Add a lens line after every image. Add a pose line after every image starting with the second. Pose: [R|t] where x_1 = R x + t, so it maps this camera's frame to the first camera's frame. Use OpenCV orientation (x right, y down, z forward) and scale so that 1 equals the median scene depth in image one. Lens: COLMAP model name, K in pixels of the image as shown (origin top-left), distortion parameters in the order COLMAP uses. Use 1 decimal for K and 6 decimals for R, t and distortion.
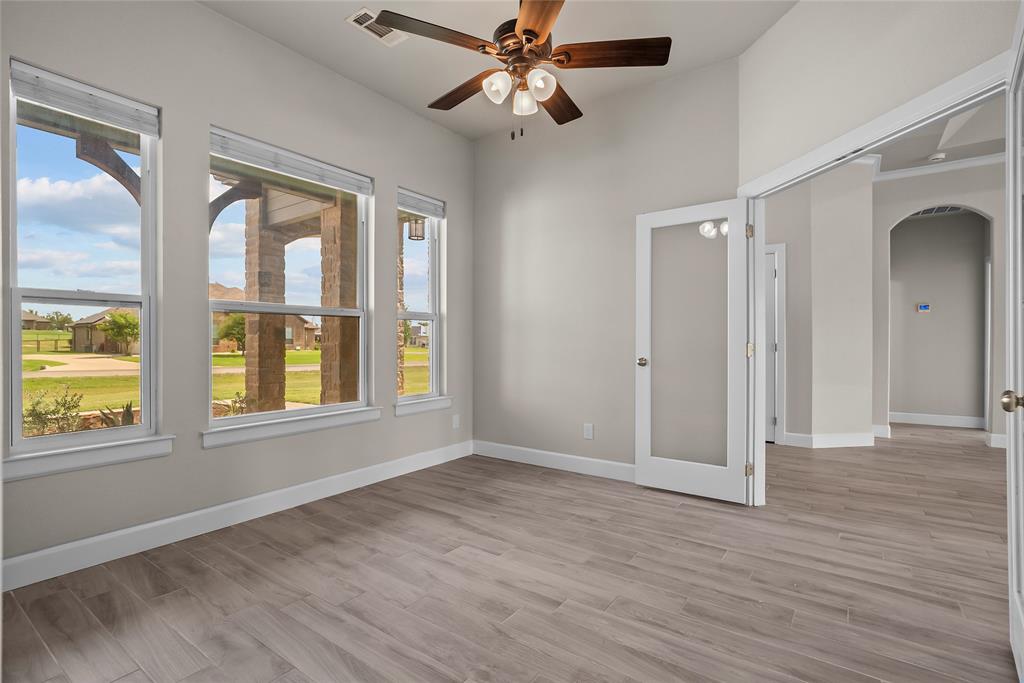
lens RADIAL K [[480.4, 0, 509.5], [0, 480.4, 342.7], [0, 0, 1]] dist [-0.001203, 0.000081]
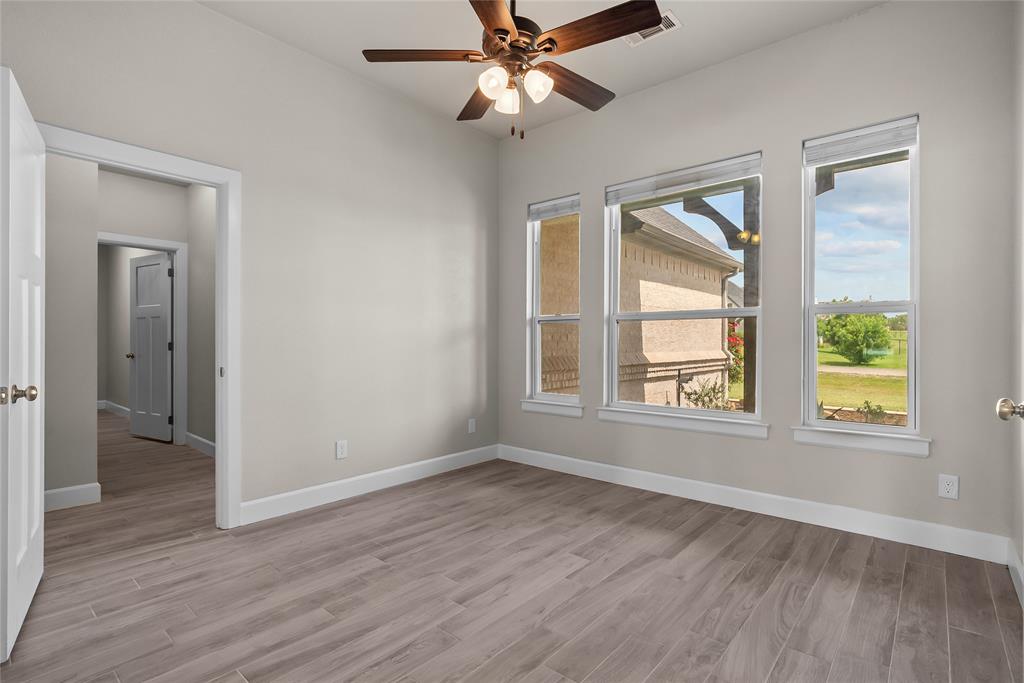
lens RADIAL K [[488.7, 0, 518.2], [0, 488.7, 341.7], [0, 0, 1]] dist [-0.002074, -0.000416]
pose [[-0.077382, -0.002256, -0.996999, 0.795457], [-0.004876, 0.999986, -0.001884, -0.005672], [0.996990, 0.004716, -0.077392, 0.848273]]
